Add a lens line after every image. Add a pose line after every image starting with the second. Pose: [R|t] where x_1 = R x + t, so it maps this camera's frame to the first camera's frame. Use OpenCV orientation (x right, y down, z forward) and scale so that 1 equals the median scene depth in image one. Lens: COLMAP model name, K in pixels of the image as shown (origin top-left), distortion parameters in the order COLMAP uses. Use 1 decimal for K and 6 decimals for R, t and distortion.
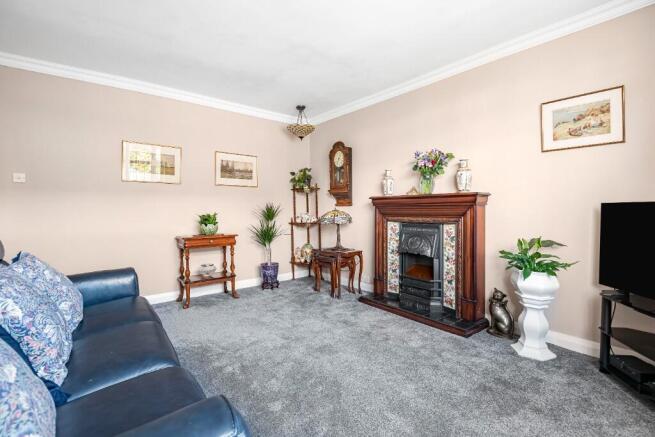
lens RADIAL K [[299.6, 0, 331.0], [0, 299.6, 214.9], [0, 0, 1]] dist [0.006272, -0.015067]
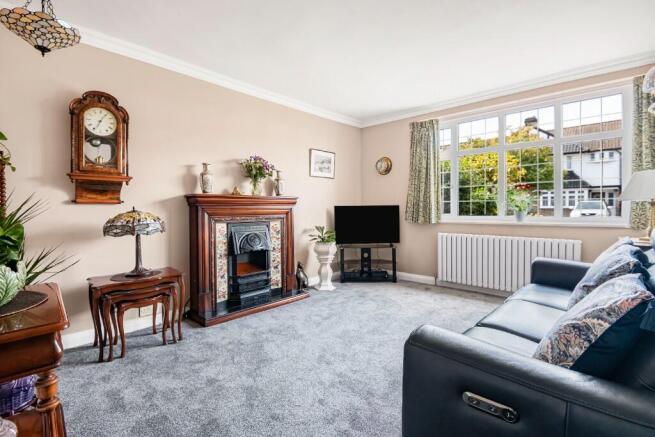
lens RADIAL K [[299.6, 0, 327.1], [0, 299.6, 214.8], [0, 0, 1]] dist [0.006272, -0.015067]
pose [[-0.121539, -0.013864, 0.992490, -0.738396], [0.027287, 0.999478, 0.017303, -0.008853], [-0.992211, 0.029185, -0.121098, 0.796581]]
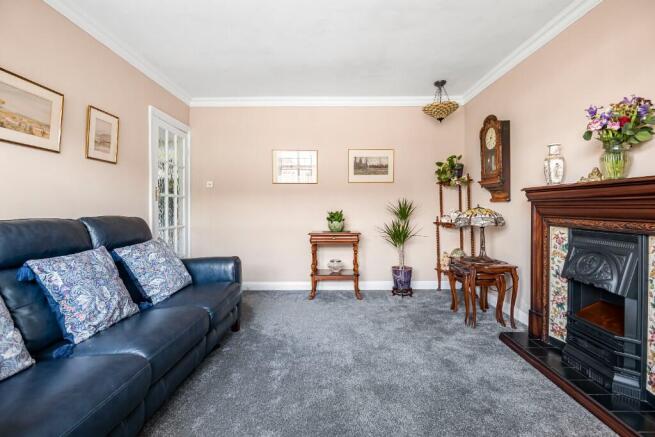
lens RADIAL K [[299.6, 0, 328.0], [0, 299.6, 208.2], [0, 0, 1]] dist [0.006272, -0.015067]
pose [[0.768504, 0.003000, -0.639839, 0.238999], [-0.009606, 0.999930, -0.006849, -0.006526], [0.639773, 0.011410, 0.768479, 0.212748]]
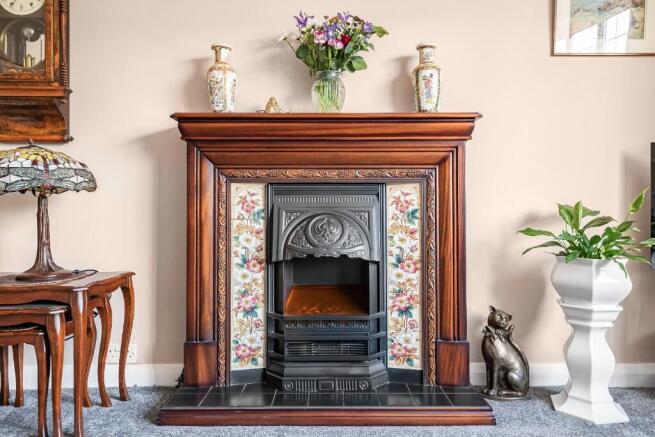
lens RADIAL K [[474.7, 0, 326.8], [0, 474.7, 211.7], [0, 0, 1]] dist [0.018986, -0.003706]
pose [[0.625467, -0.001099, 0.780250, -0.202221], [0.013786, 0.999858, -0.009644, 0.066929], [-0.780129, 0.016789, 0.625393, 0.547086]]
